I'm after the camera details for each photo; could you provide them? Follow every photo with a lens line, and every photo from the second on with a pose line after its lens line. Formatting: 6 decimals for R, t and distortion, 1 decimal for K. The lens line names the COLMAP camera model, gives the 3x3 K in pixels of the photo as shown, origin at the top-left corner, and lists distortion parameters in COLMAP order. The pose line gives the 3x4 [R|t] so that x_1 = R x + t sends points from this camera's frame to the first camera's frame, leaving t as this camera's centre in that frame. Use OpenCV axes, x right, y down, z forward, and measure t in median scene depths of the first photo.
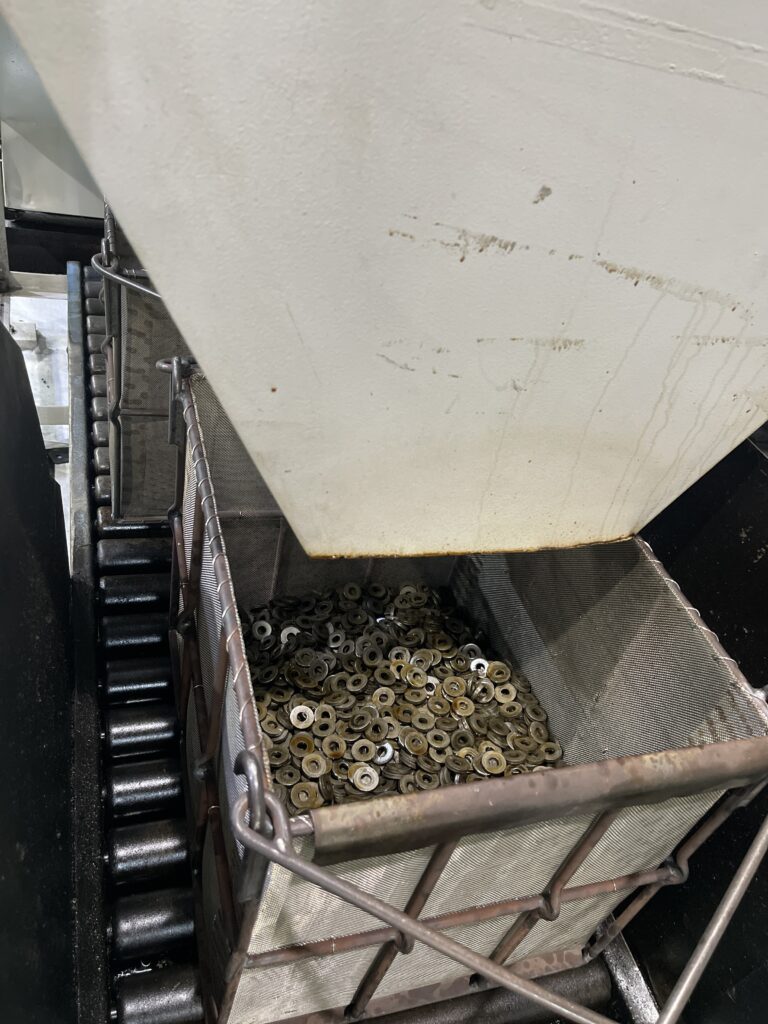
lens RADIAL K [[785.8, 0, 384.0], [0, 785.8, 512.0], [0, 0, 1]] dist [0.052572, -0.044535]
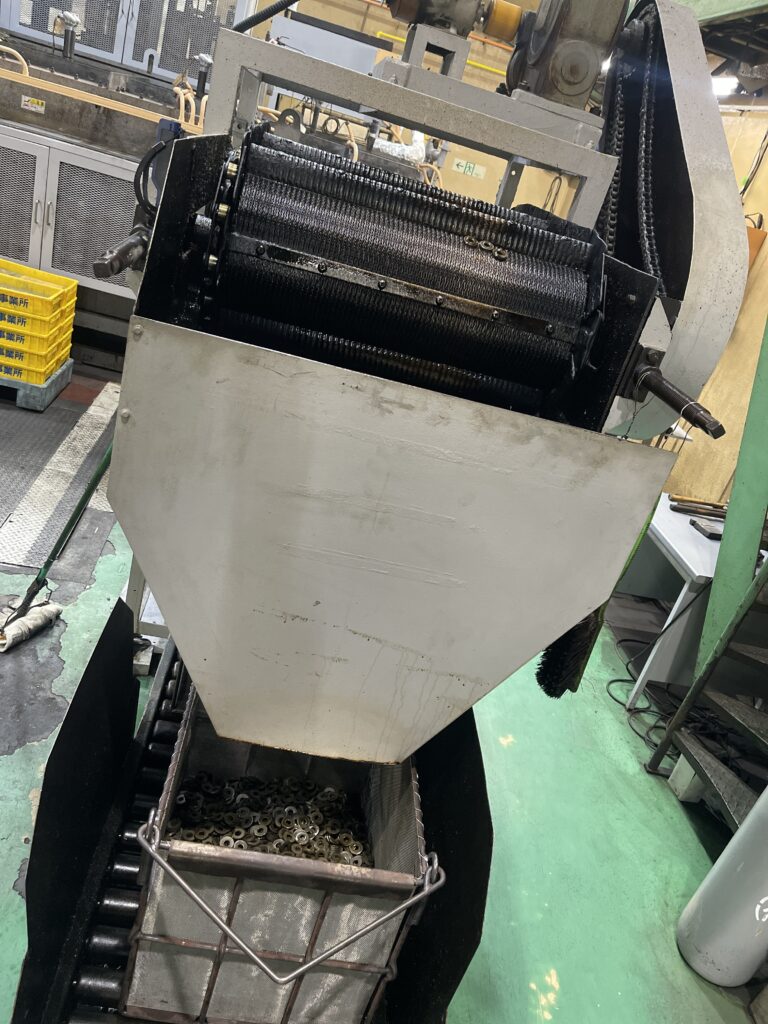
lens RADIAL K [[785.8, 0, 384.0], [0, 785.8, 512.0], [0, 0, 1]] dist [0.052572, -0.044535]
pose [[0.971071, 0.138961, -0.194194, 0.597823], [-0.190122, 0.941976, -0.276650, -0.008191], [0.144482, 0.305567, 0.941145, -1.016796]]
